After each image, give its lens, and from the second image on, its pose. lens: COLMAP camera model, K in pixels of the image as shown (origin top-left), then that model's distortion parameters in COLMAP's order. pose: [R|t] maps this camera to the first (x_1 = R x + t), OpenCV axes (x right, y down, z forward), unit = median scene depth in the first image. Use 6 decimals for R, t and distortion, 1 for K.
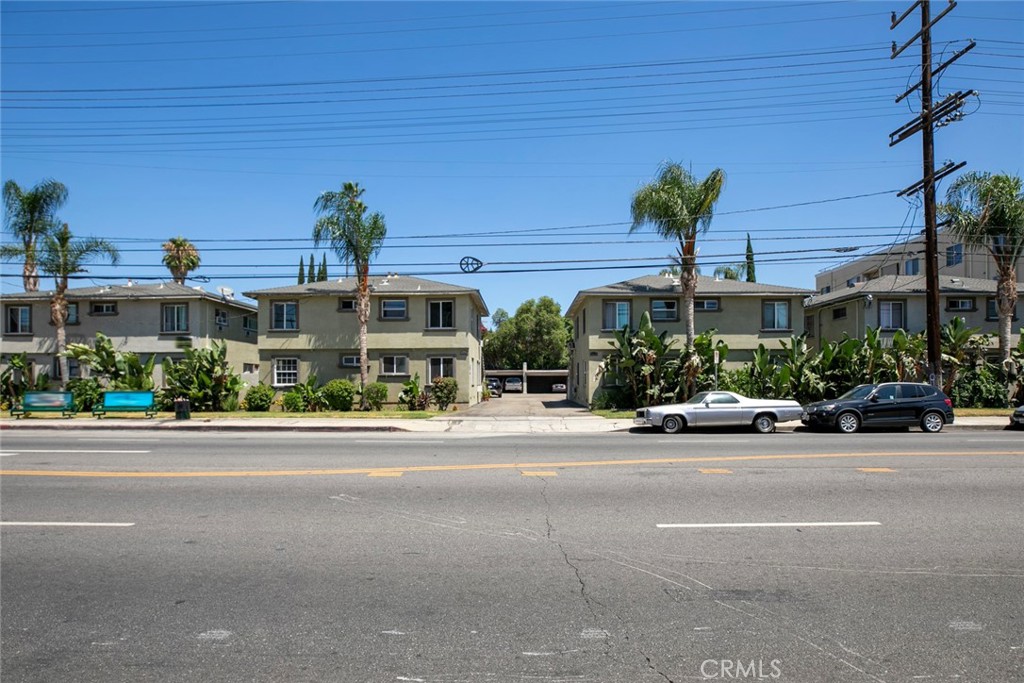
lens RADIAL K [[479.5, 0, 512.5], [0, 479.5, 376.7], [0, 0, 1]] dist [-0.019018, 0.000330]
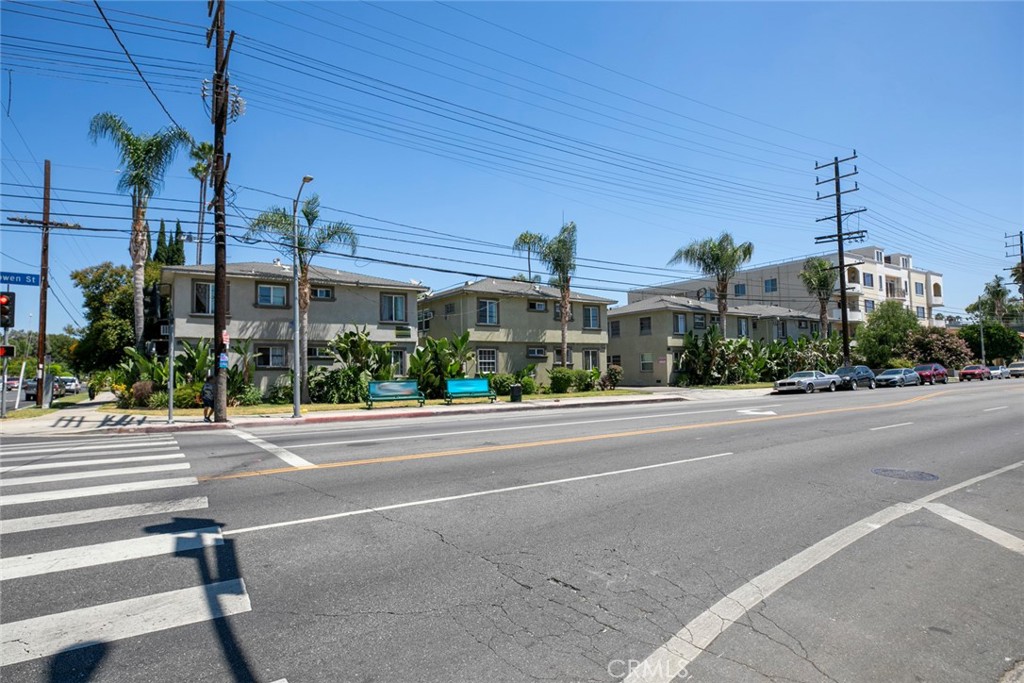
lens RADIAL K [[481.7, 0, 512.0], [0, 481.7, 341.5], [0, 0, 1]] dist [-0.000469, 0.000032]
pose [[0.847828, 0.022115, 0.529810, -1.029446], [0.007119, 0.998565, -0.053074, 0.004028], [-0.530223, 0.048770, 0.846454, 0.001751]]
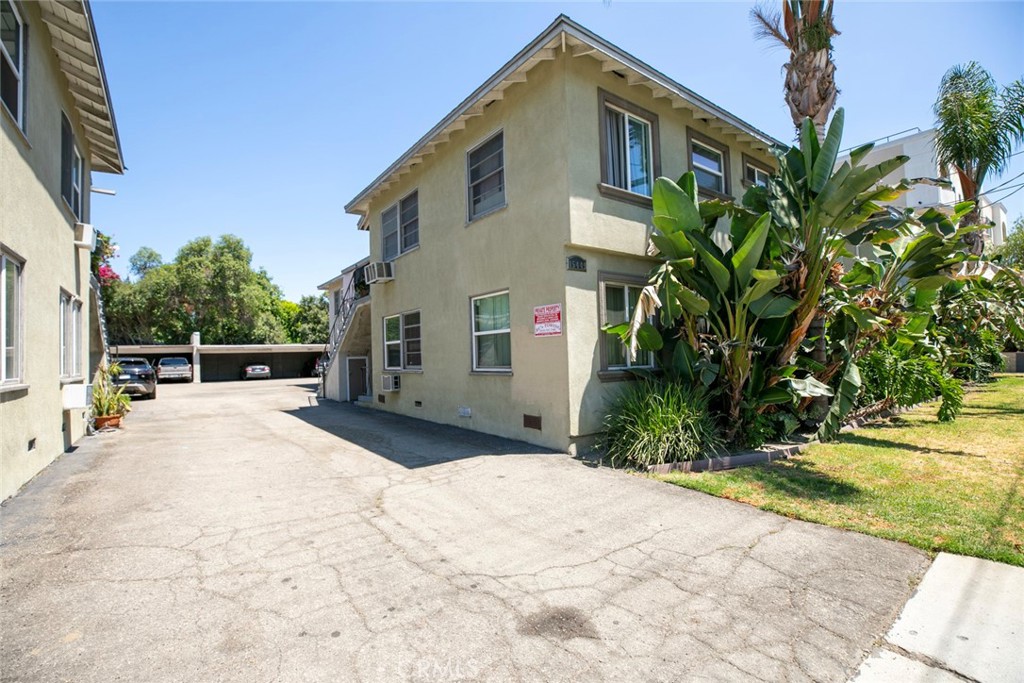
lens RADIAL K [[463.4, 0, 487.1], [0, 463.4, 335.6], [0, 0, 1]] dist [-0.000790, -0.000020]
pose [[0.815569, 0.001811, 0.578657, -0.038585], [0.020679, 0.999265, -0.032272, 0.004360], [-0.578290, 0.038286, 0.814932, 0.808373]]
